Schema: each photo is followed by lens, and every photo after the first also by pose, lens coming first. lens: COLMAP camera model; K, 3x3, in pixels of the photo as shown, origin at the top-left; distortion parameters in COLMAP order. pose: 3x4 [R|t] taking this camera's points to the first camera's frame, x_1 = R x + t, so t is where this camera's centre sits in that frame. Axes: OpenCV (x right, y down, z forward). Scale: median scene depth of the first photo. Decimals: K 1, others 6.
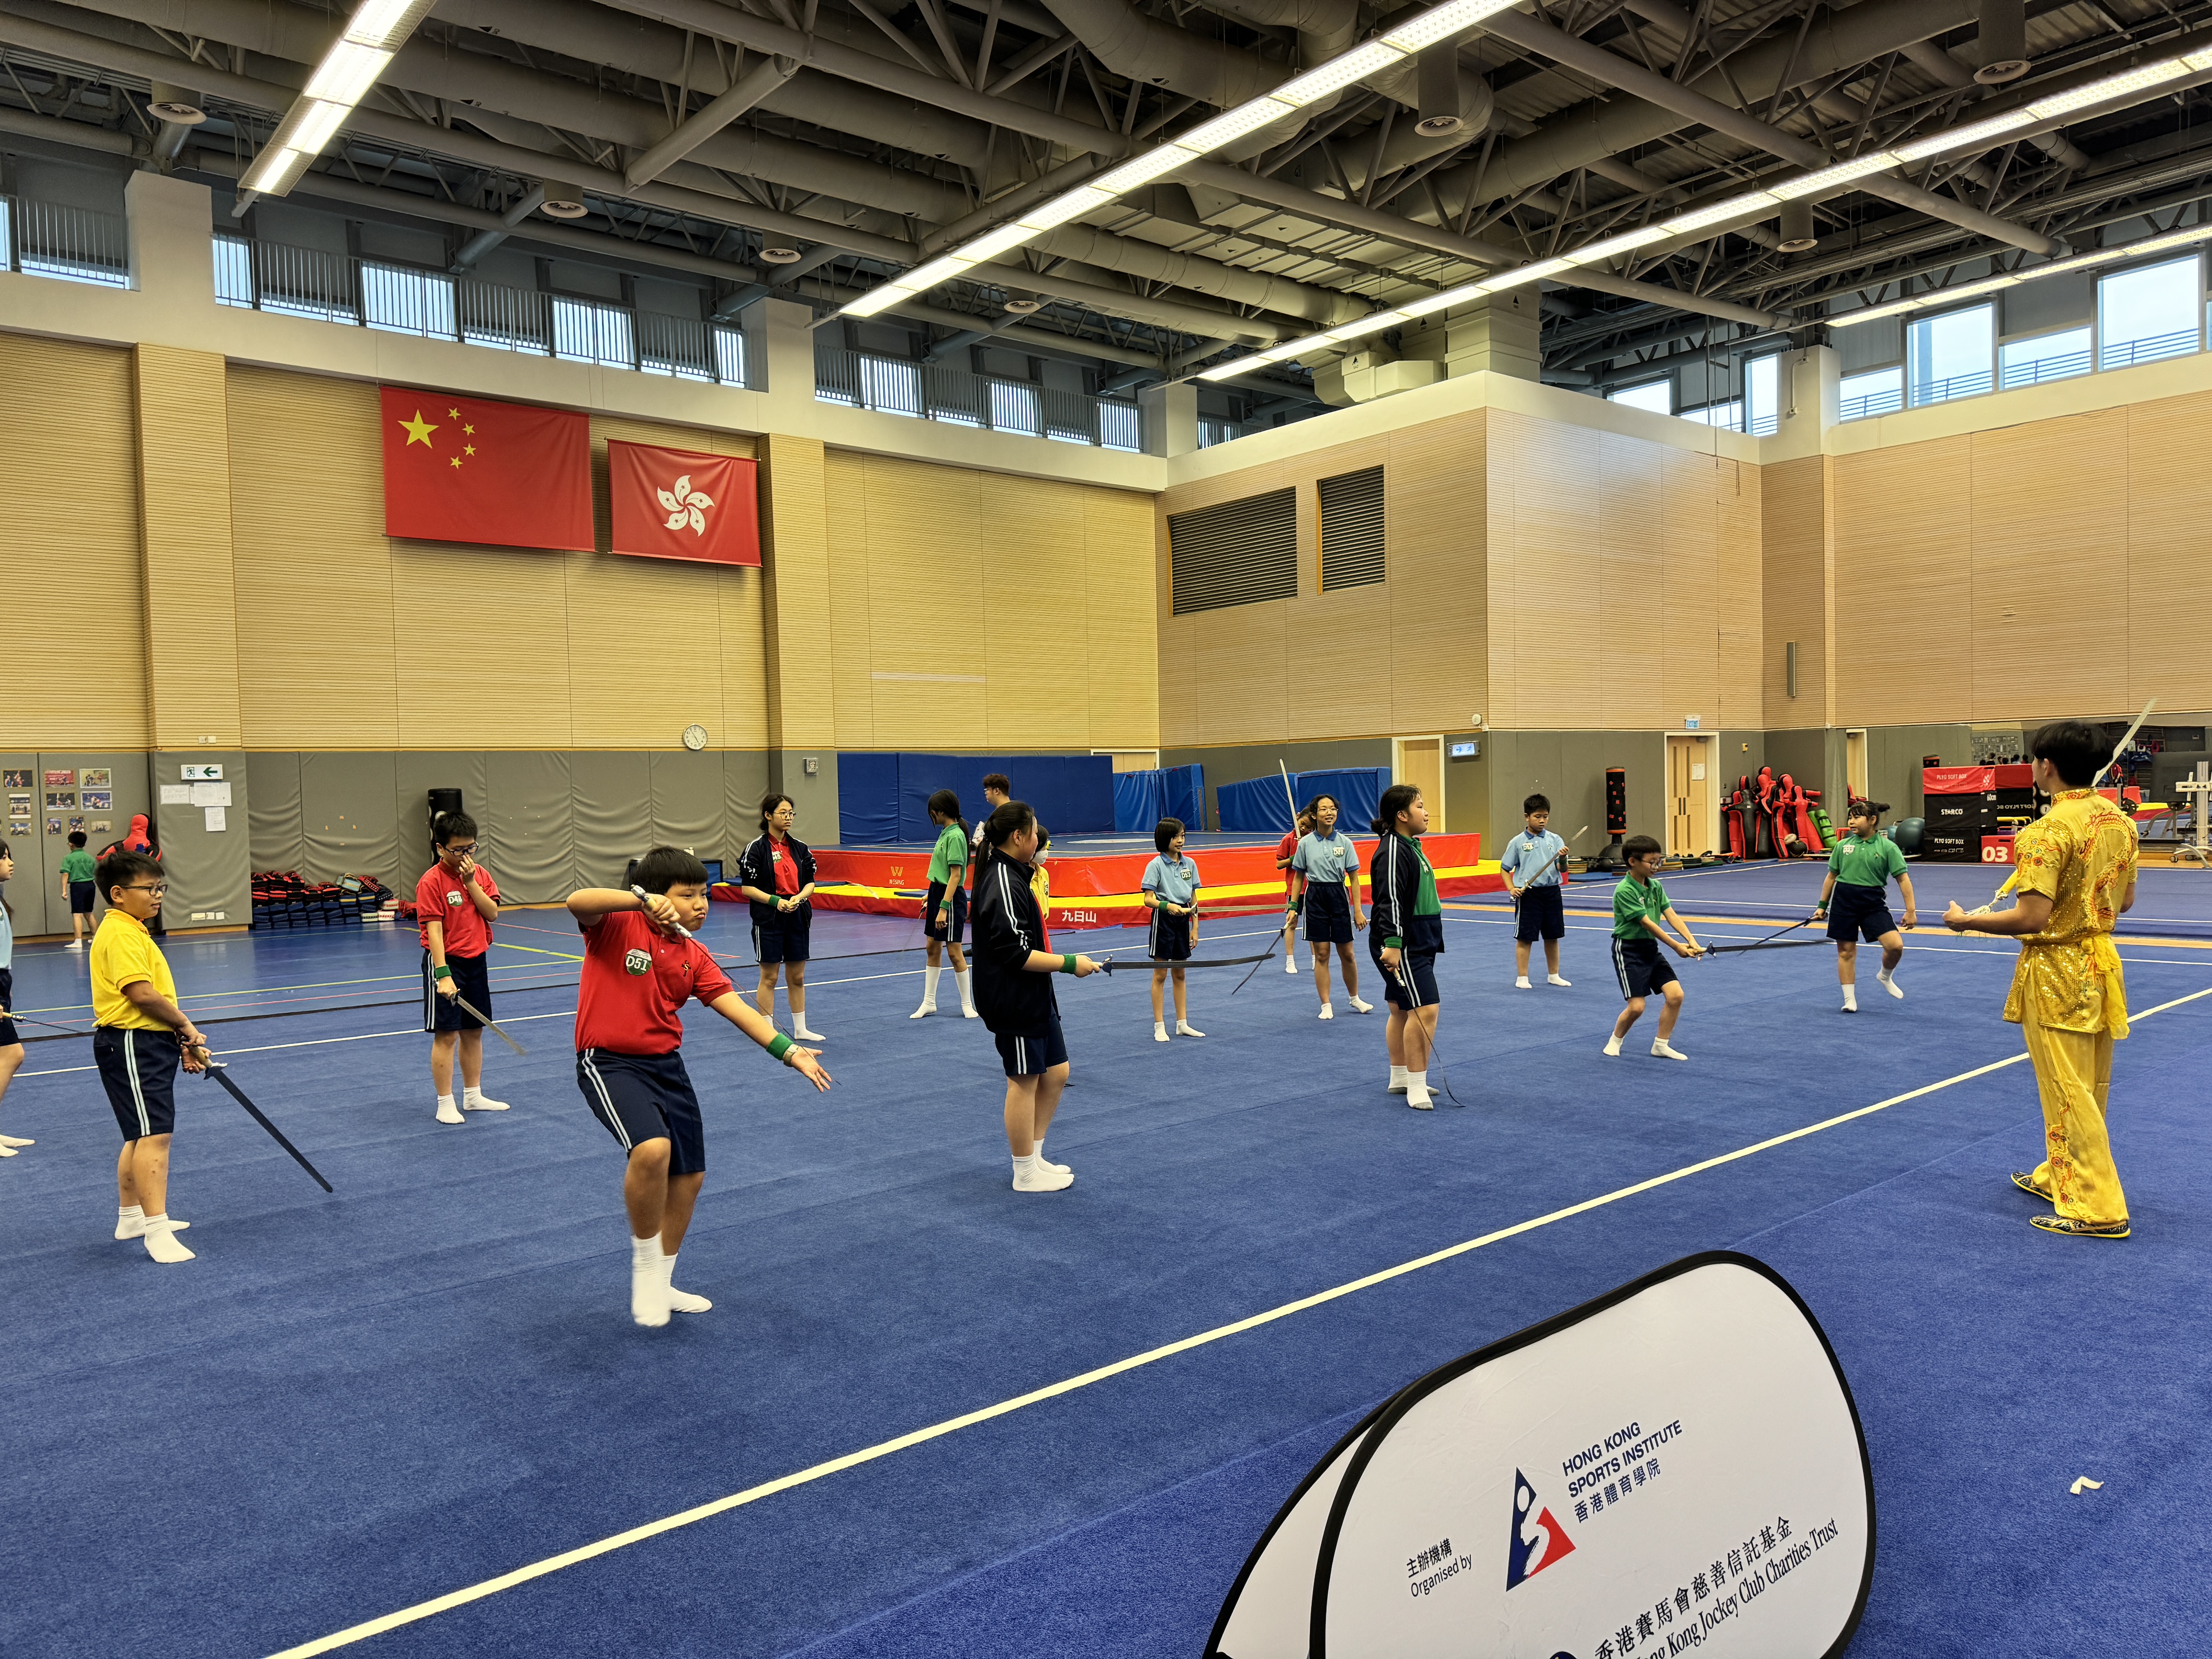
lens RADIAL K [[1560.1, 0, 1088.3], [0, 1560.1, 852.1], [0, 0, 1]] dist [0.001406, -0.013563]
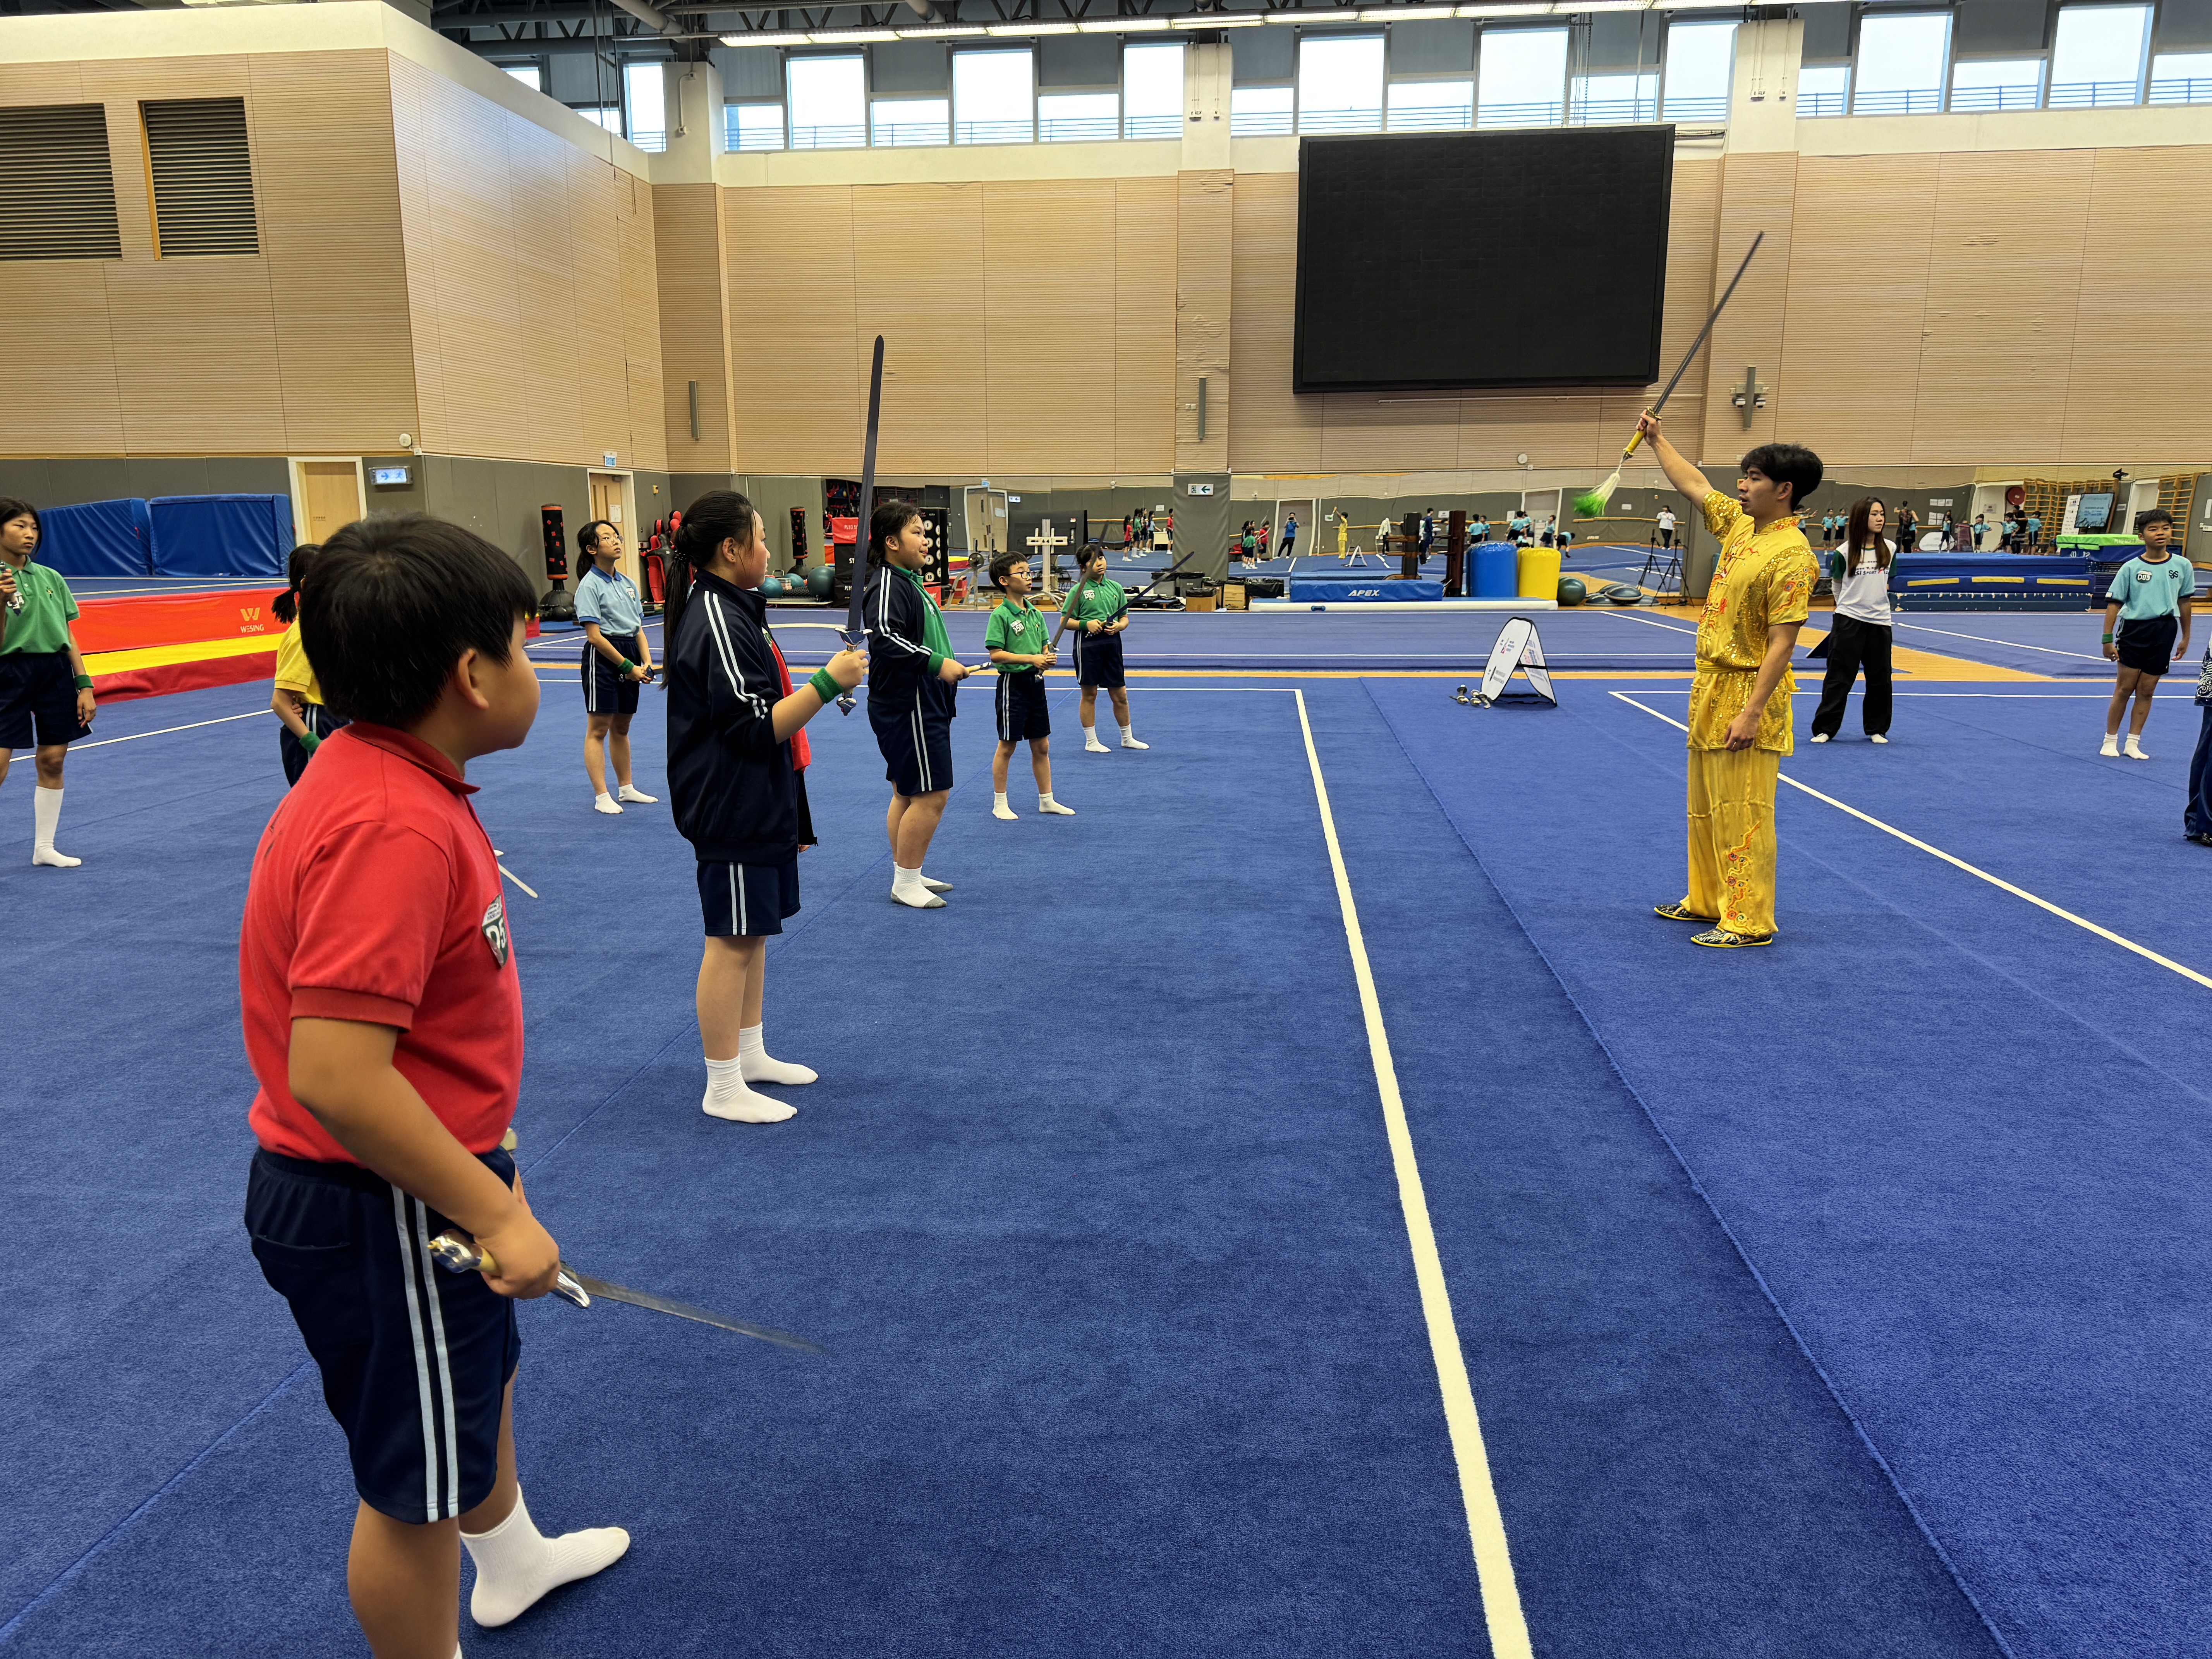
lens RADIAL K [[1565.4, 0, 1087.1], [0, 1565.4, 838.2], [0, 0, 1]] dist [0.034046, -0.051063]
pose [[0.719299, -0.109977, 0.685940, -0.088772], [0.008105, 0.988651, 0.150012, 0.002577], [-0.694653, -0.102344, 0.712027, 0.116321]]
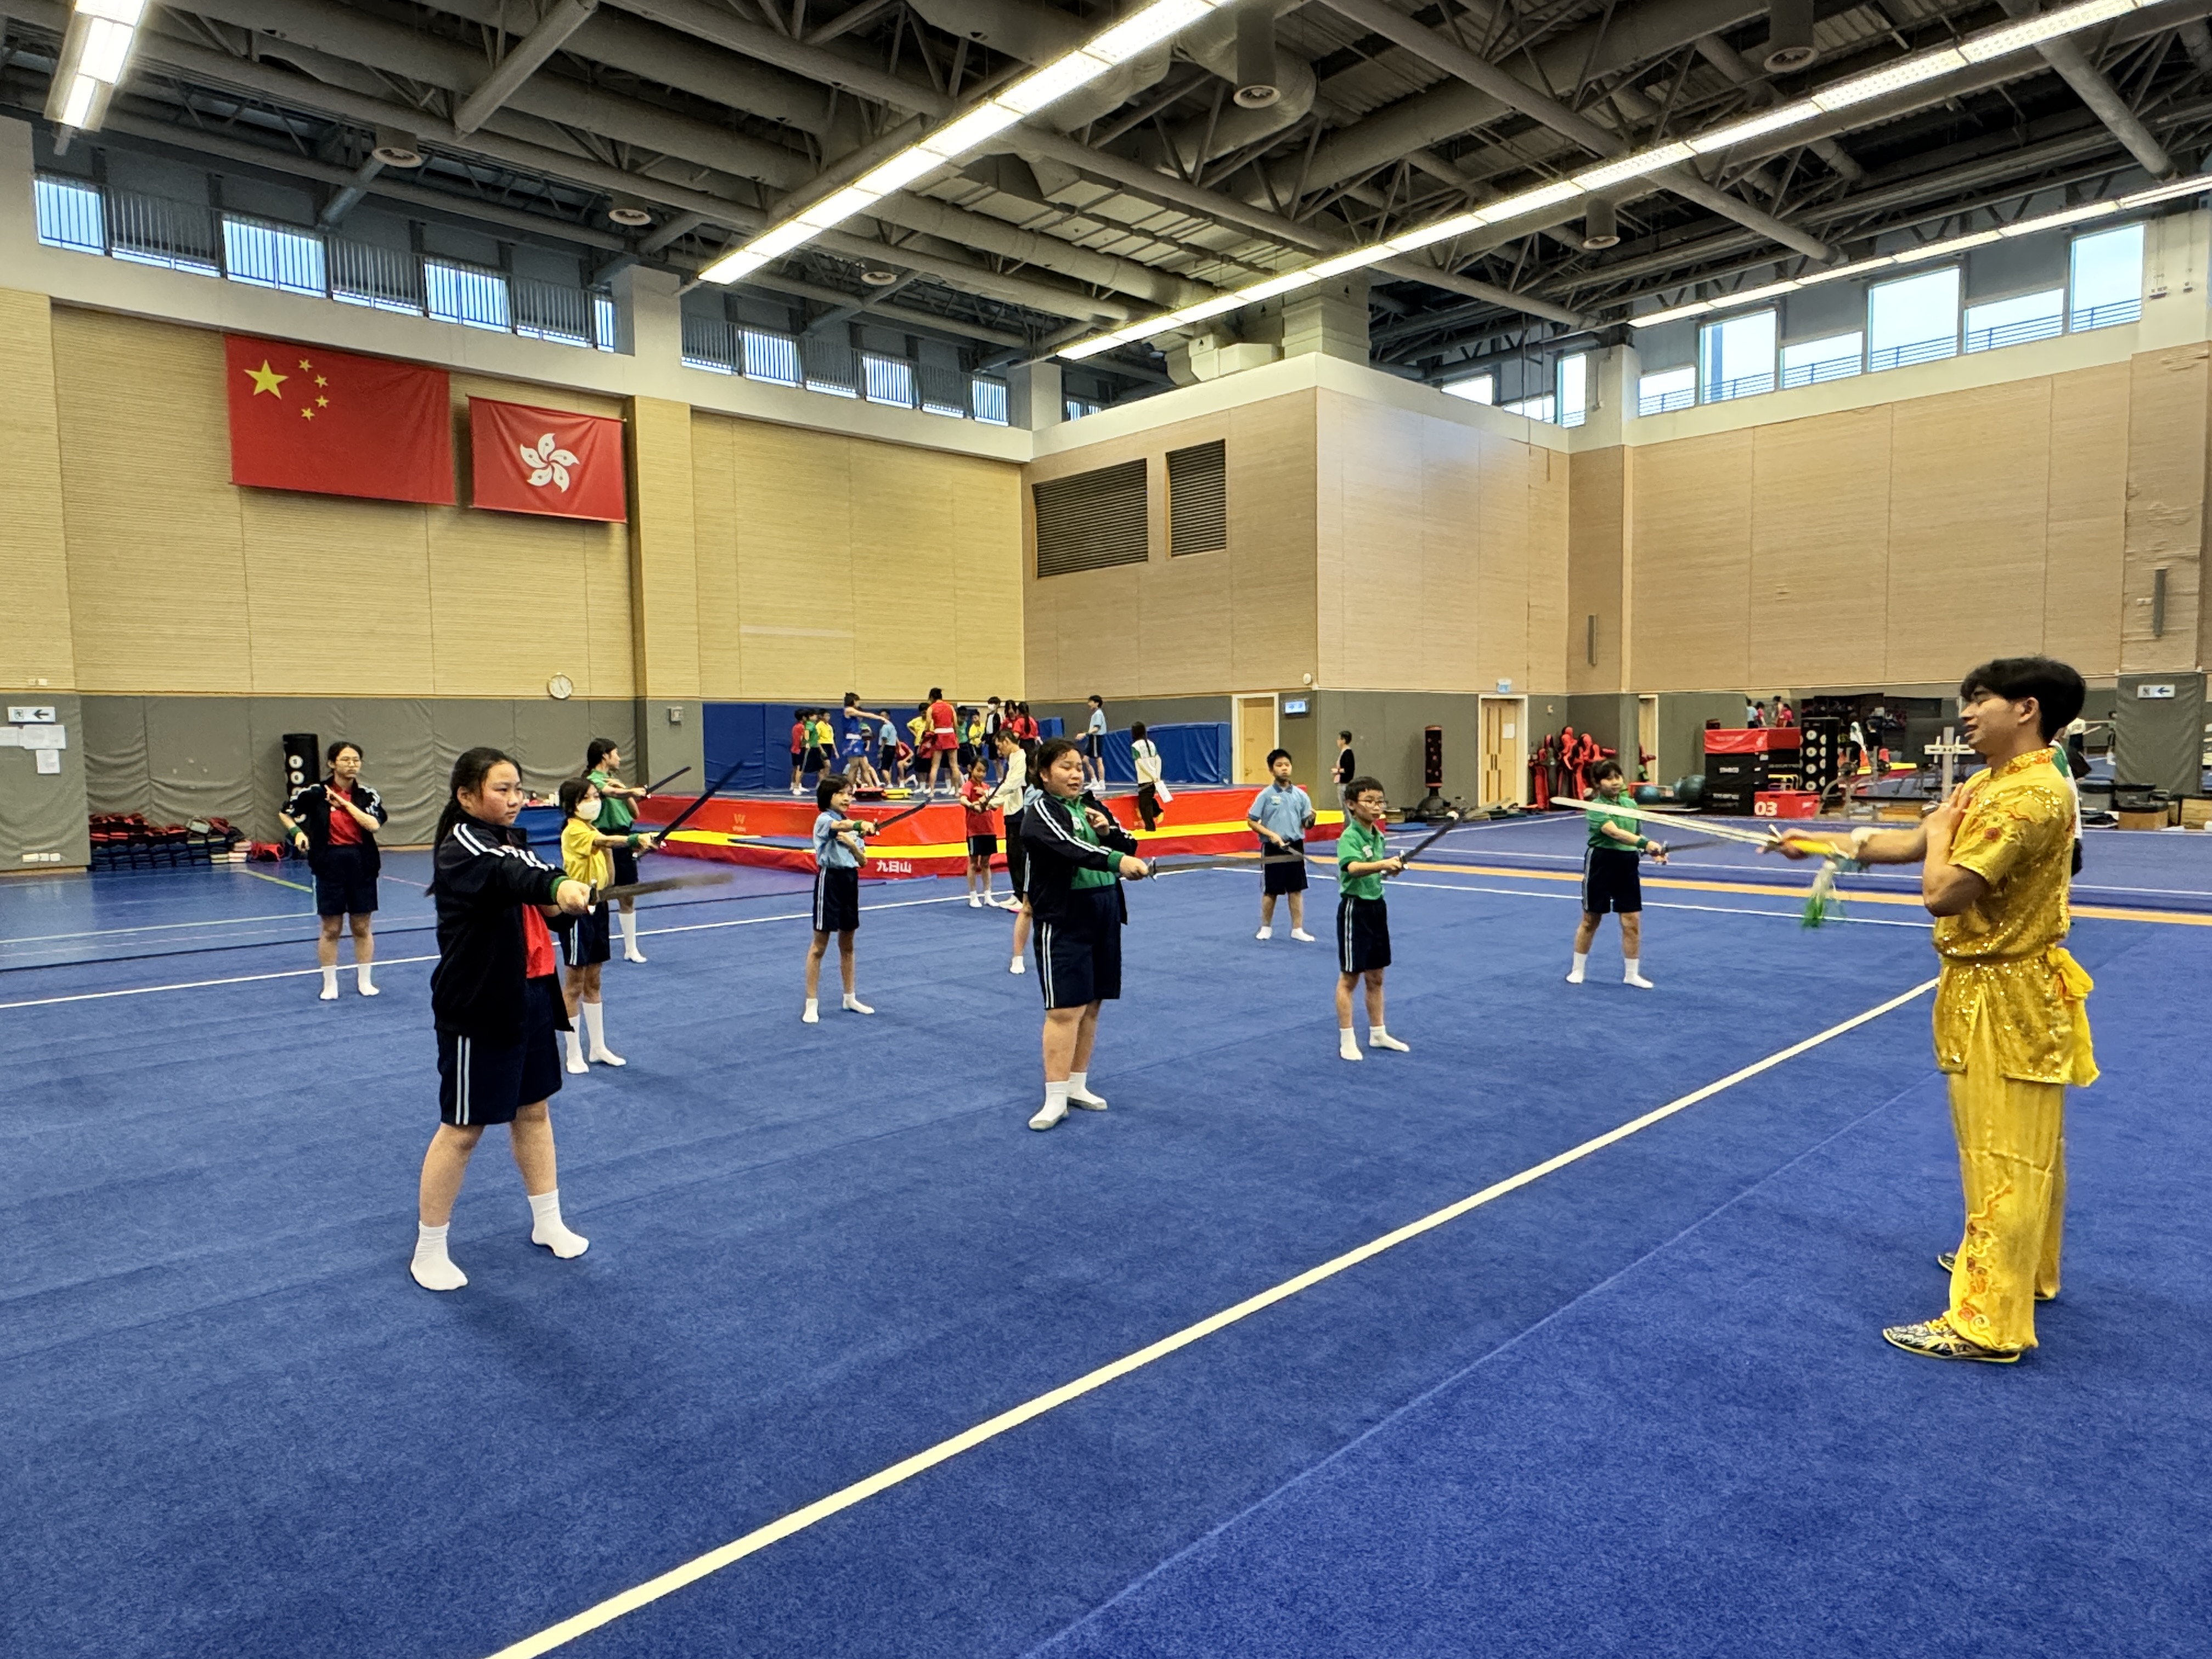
lens RADIAL K [[1325.8, 0, 1092.1], [0, 1325.8, 839.9], [0, 0, 1]] dist [-0.030397, 0.013401]
pose [[0.998483, 0.007102, 0.054594, 0.054223], [-0.008978, 0.999375, 0.034201, -0.004294], [-0.054317, -0.034639, 0.997923, 0.094228]]
